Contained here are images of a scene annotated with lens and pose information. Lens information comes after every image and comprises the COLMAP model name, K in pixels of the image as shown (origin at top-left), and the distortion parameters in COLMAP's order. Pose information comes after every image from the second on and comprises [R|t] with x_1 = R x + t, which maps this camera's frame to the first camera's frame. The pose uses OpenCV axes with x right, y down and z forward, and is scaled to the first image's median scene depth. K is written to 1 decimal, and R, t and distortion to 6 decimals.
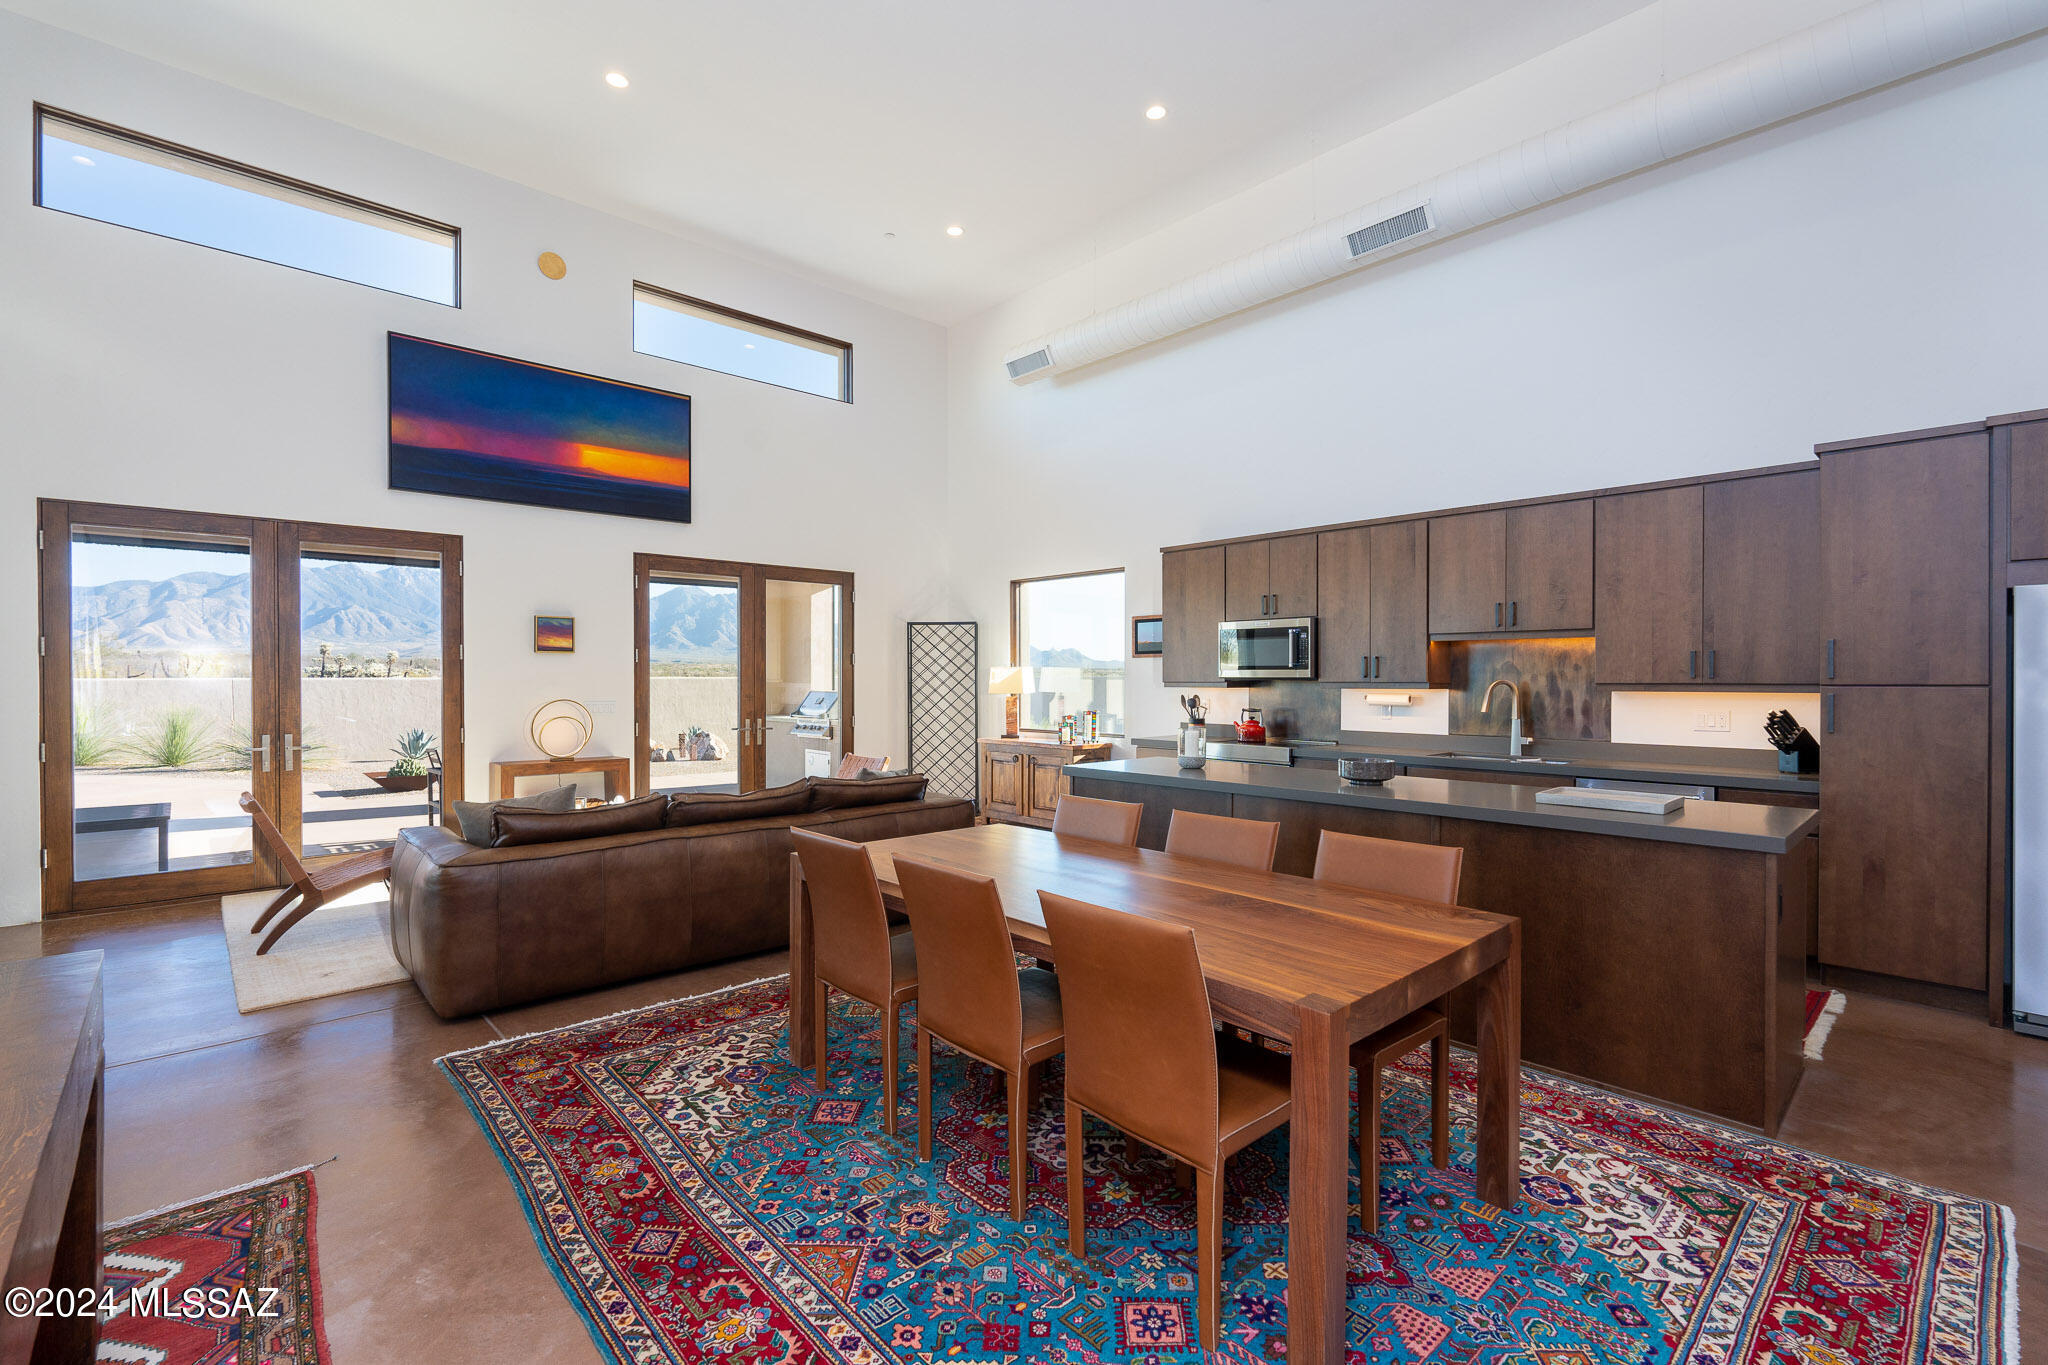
lens RADIAL K [[898.9, 0, 1018.1], [0, 898.9, 683.1], [0, 0, 1]] dist [-0.003366, -0.000328]
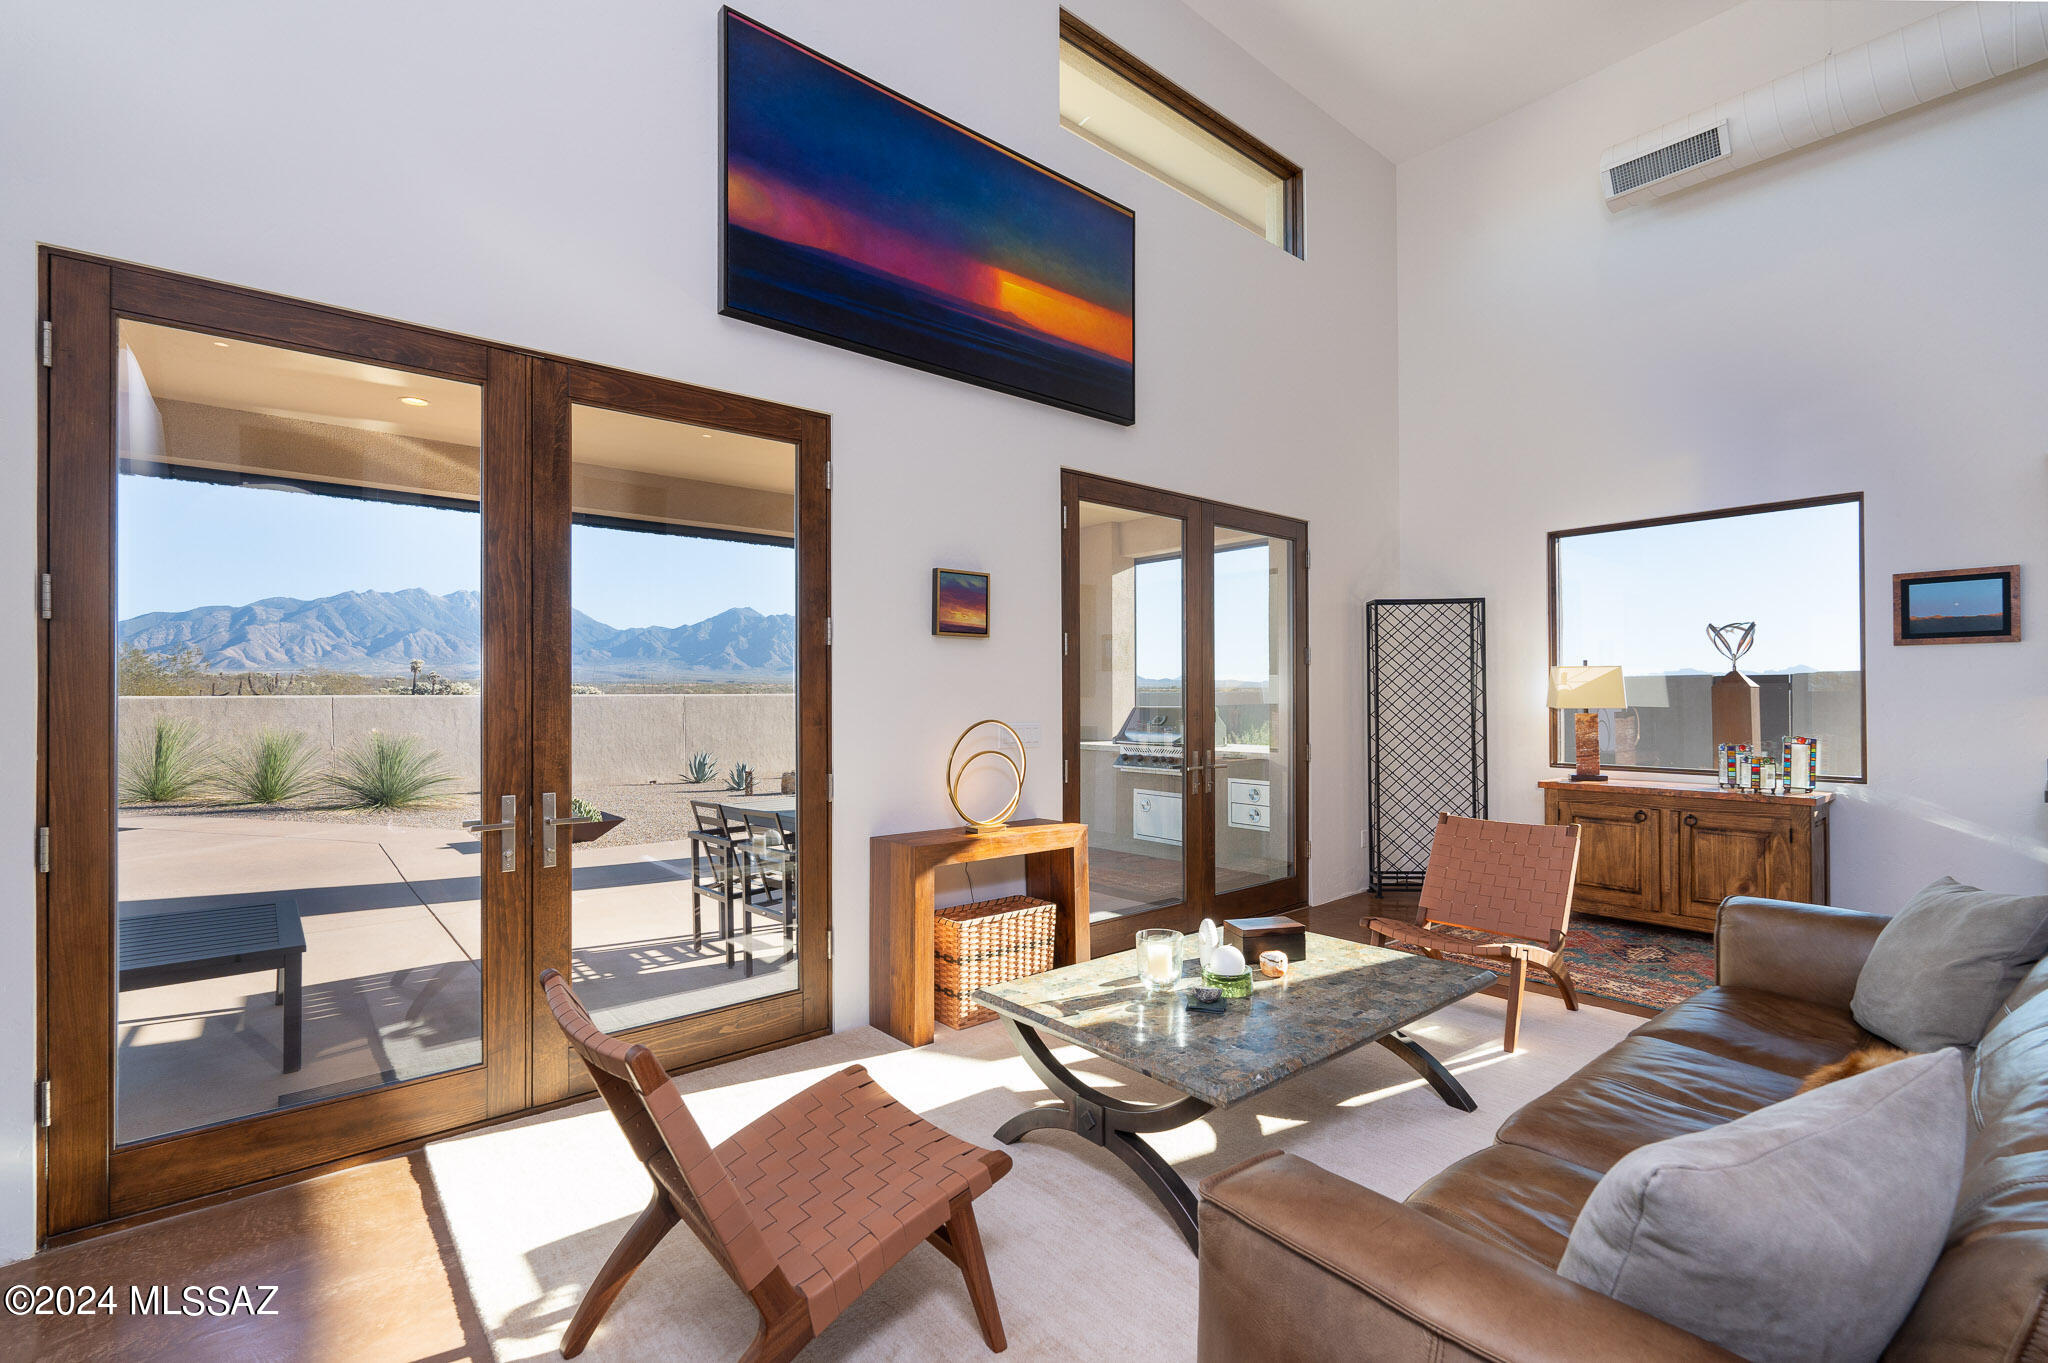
lens RADIAL K [[898.9, 0, 1029.7], [0, 898.9, 688.6], [0, 0, 1]] dist [-0.003366, -0.000328]
pose [[0.999123, -0.004011, -0.041667, -0.538509], [0.003398, 0.999885, -0.014781, 0.009080], [0.041722, 0.014626, 0.999022, 0.528288]]
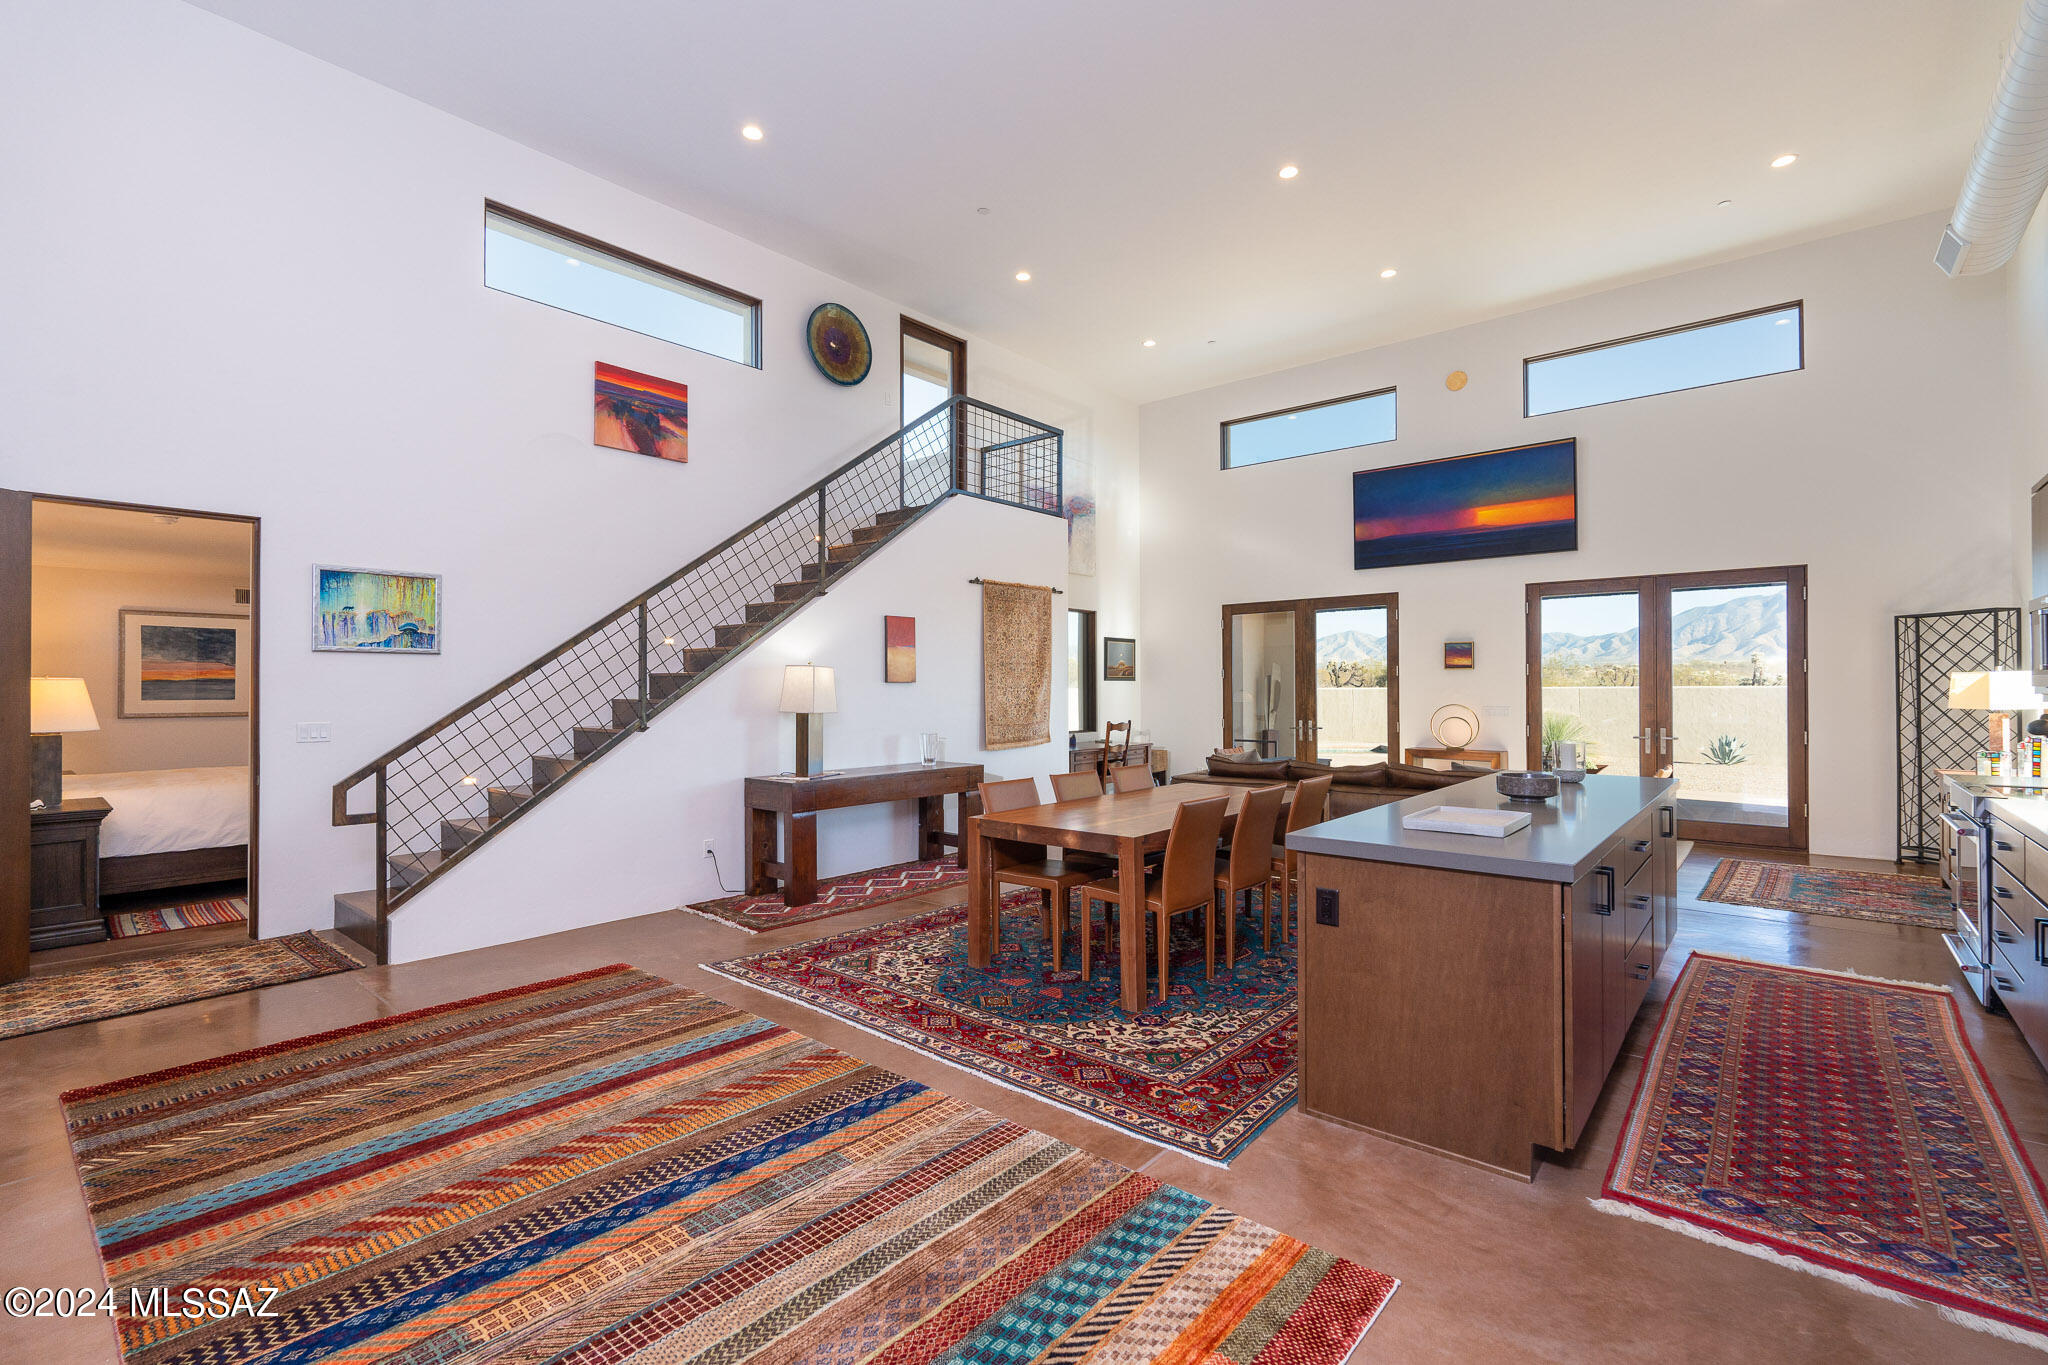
lens RADIAL K [[898.9, 0, 1029.4], [0, 898.9, 679.9], [0, 0, 1]] dist [-0.003366, -0.000328]
pose [[0.119824, -0.009226, -0.992752, 0.871423], [-0.003568, 0.999946, -0.009723, -0.003471], [0.992789, 0.004708, 0.119784, 0.247260]]
